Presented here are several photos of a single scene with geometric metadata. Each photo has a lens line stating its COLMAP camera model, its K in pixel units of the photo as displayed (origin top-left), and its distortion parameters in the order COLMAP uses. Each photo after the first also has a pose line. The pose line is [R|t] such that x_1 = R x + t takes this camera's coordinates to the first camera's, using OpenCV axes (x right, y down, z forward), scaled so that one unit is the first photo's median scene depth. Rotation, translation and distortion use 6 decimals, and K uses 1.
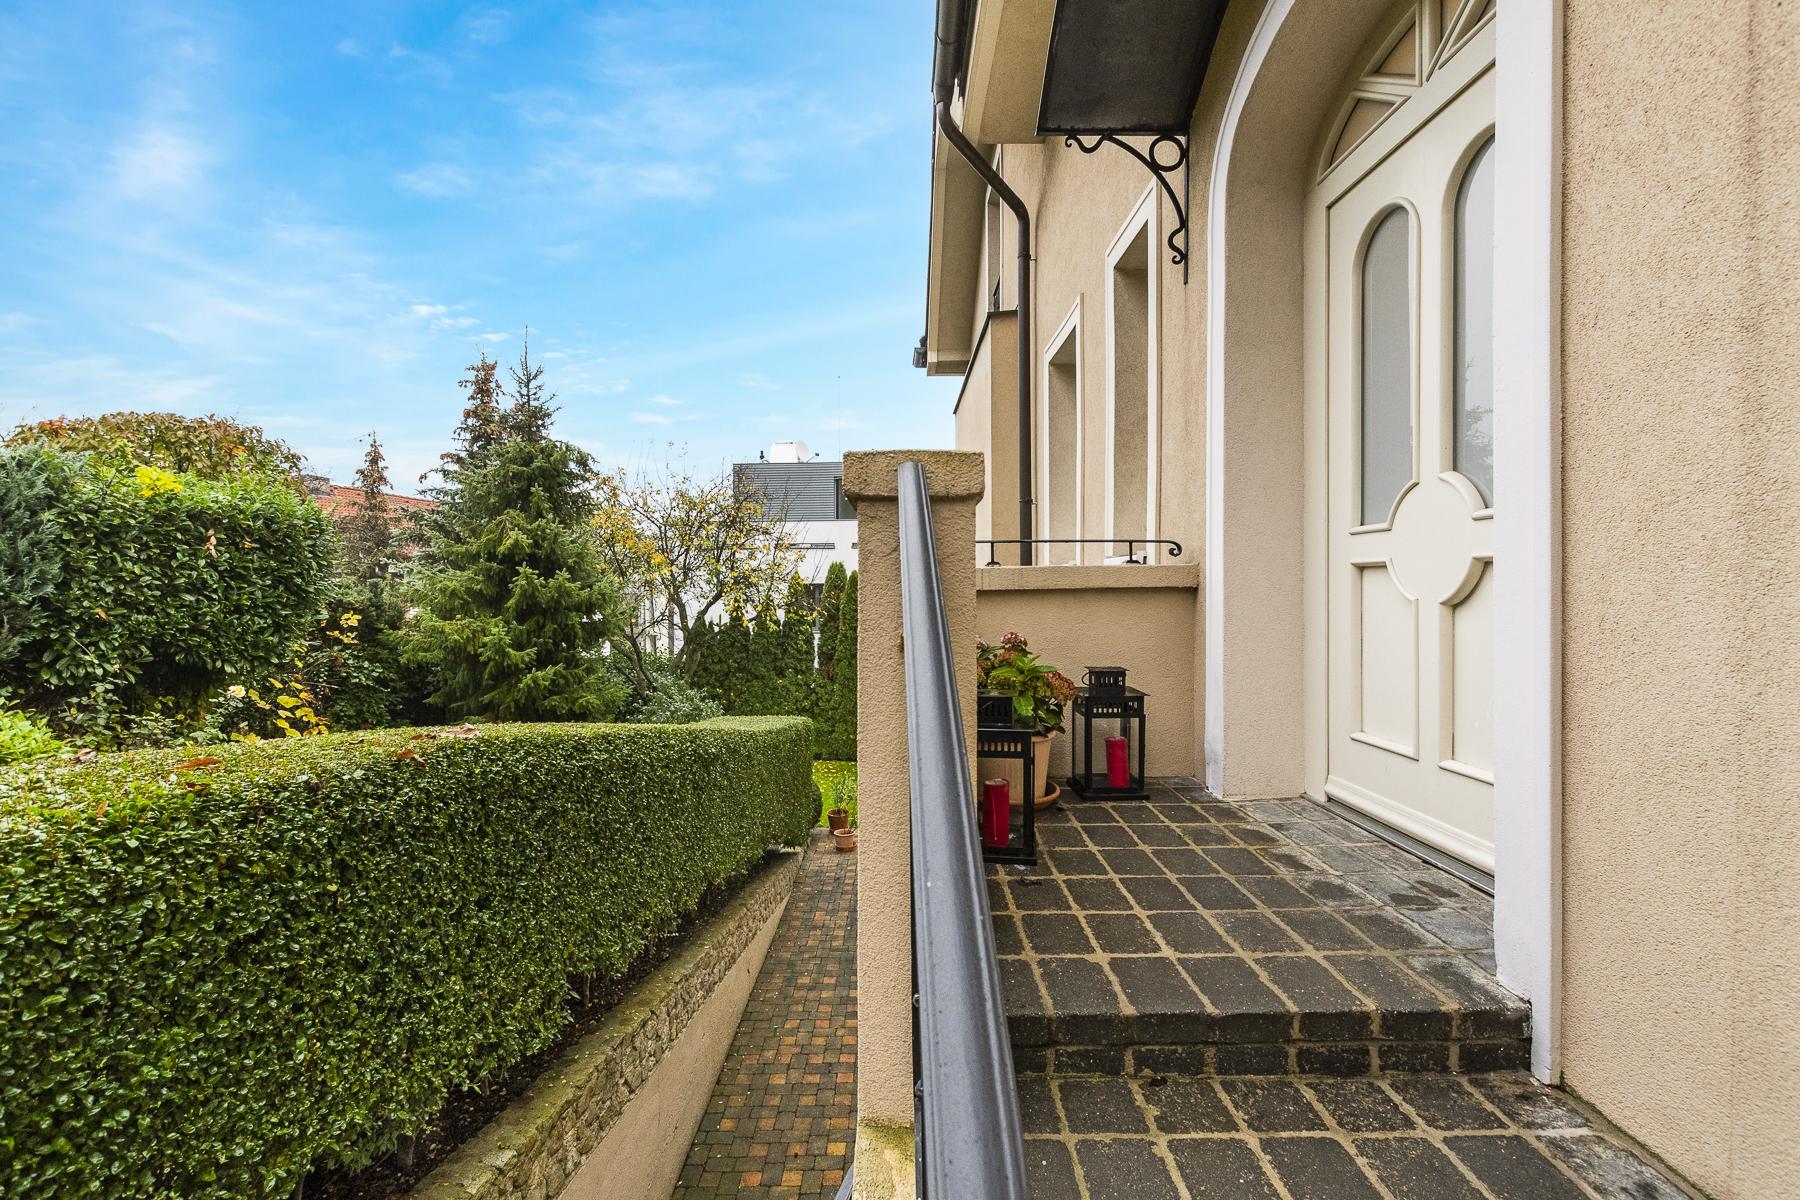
lens RADIAL K [[784.4, 0, 894.5], [0, 784.4, 602.7], [0, 0, 1]] dist [0.001844, -0.000057]
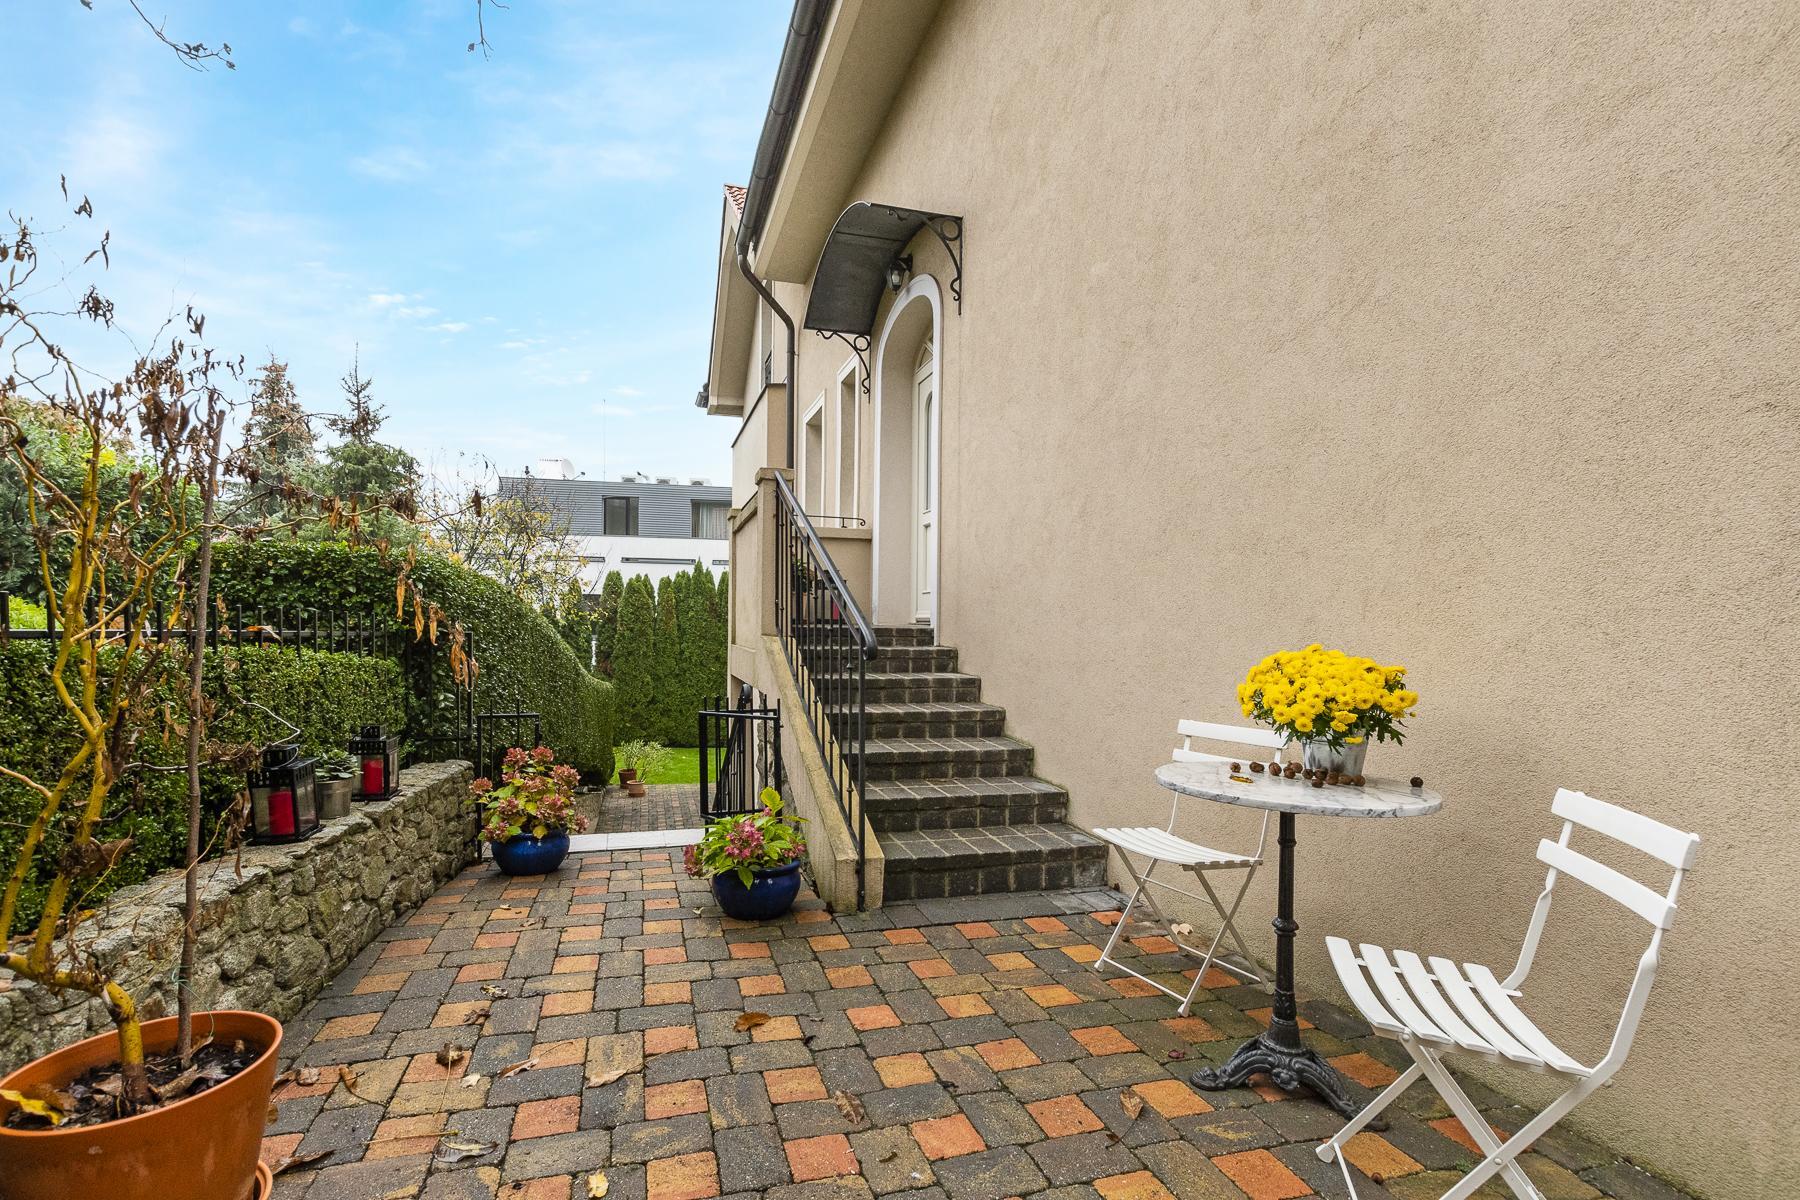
lens RADIAL K [[798.8, 0, 845.6], [0, 798.8, 642.9], [0, 0, 1]] dist [0.011960, -0.000003]
pose [[0.967851, 0.011322, 0.251269, -0.077002], [-0.013100, 0.999900, 0.005404, 0.078918], [-0.251182, -0.008522, 0.967902, -0.359157]]
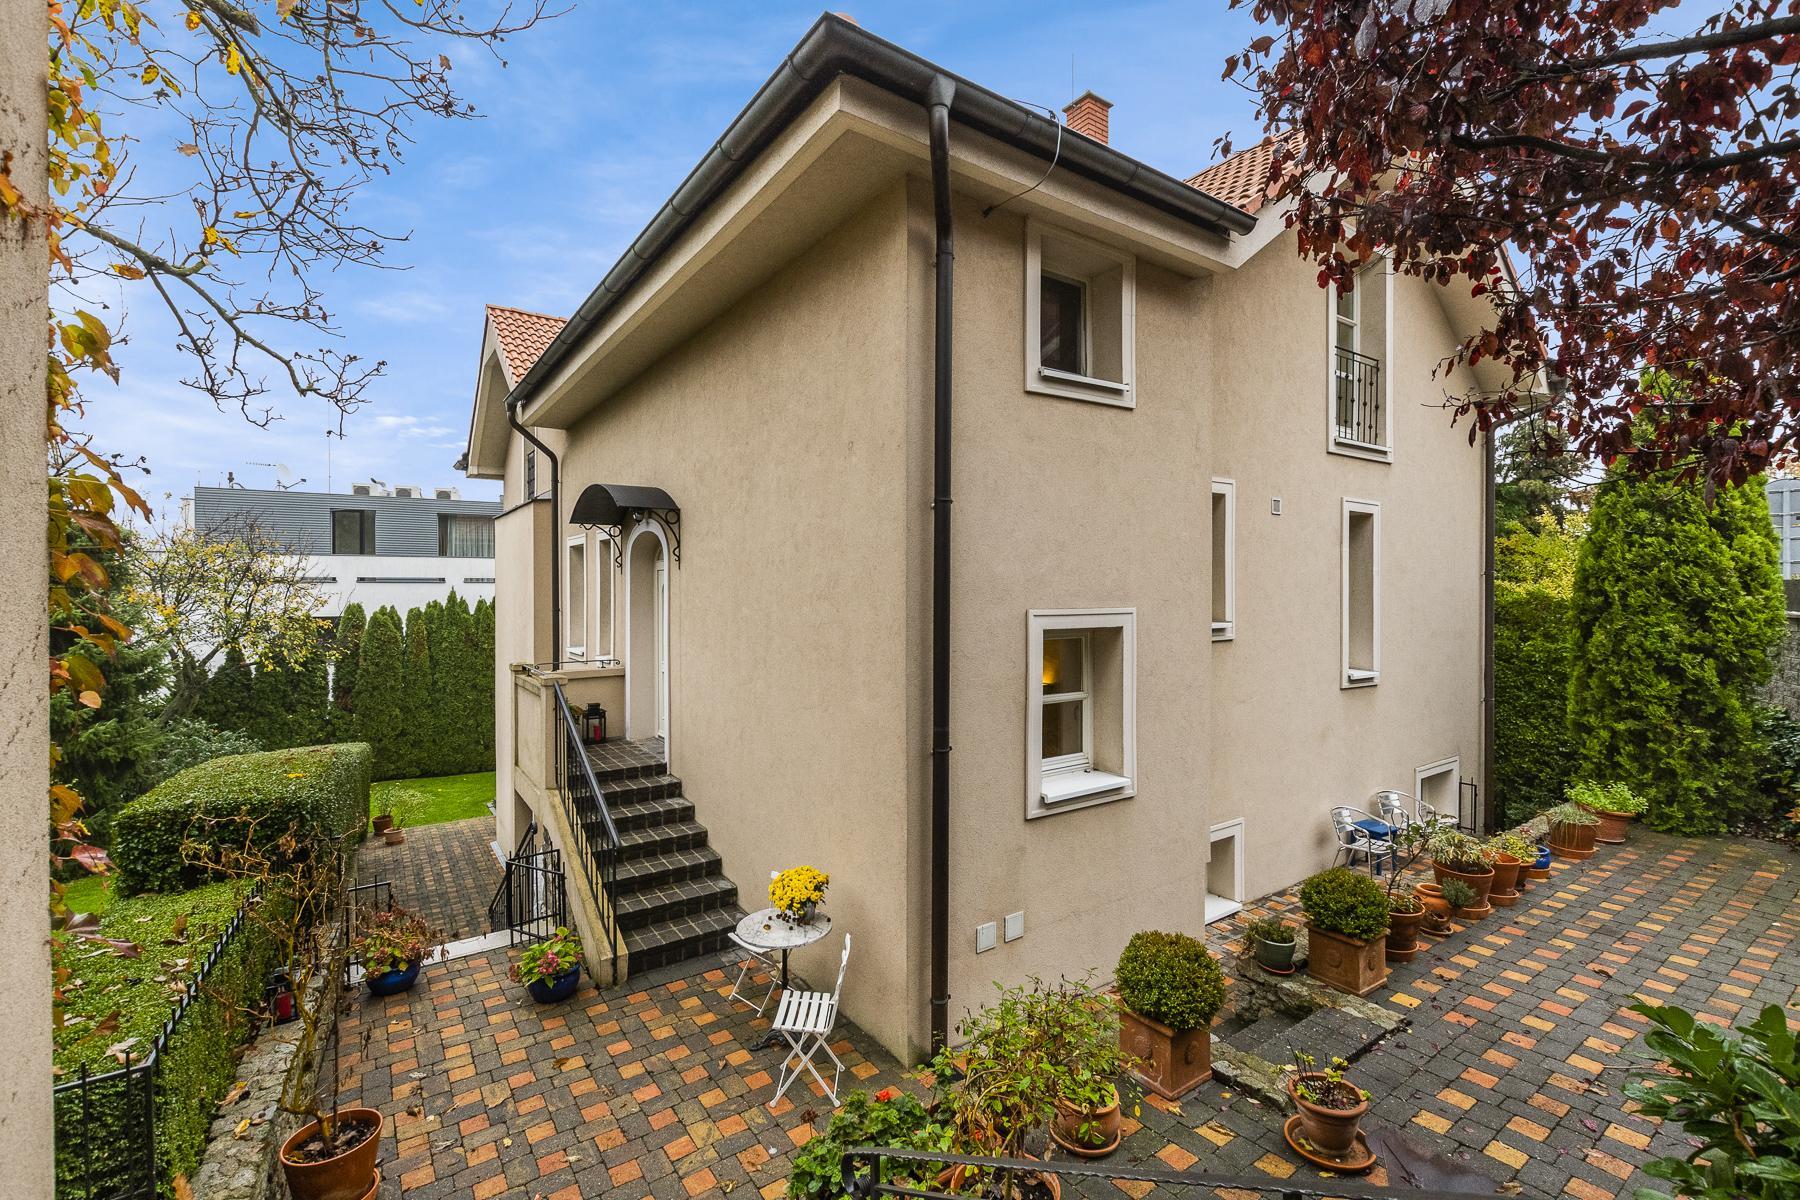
lens RADIAL K [[775.2, 0, 893.1], [0, 775.2, 596.9], [0, 0, 1]] dist [0.011912, -0.000288]
pose [[0.821733, 0.001601, 0.569870, -0.147161], [0.005859, 0.999919, -0.011258, -0.085322], [-0.569842, 0.012589, 0.821658, -0.637483]]
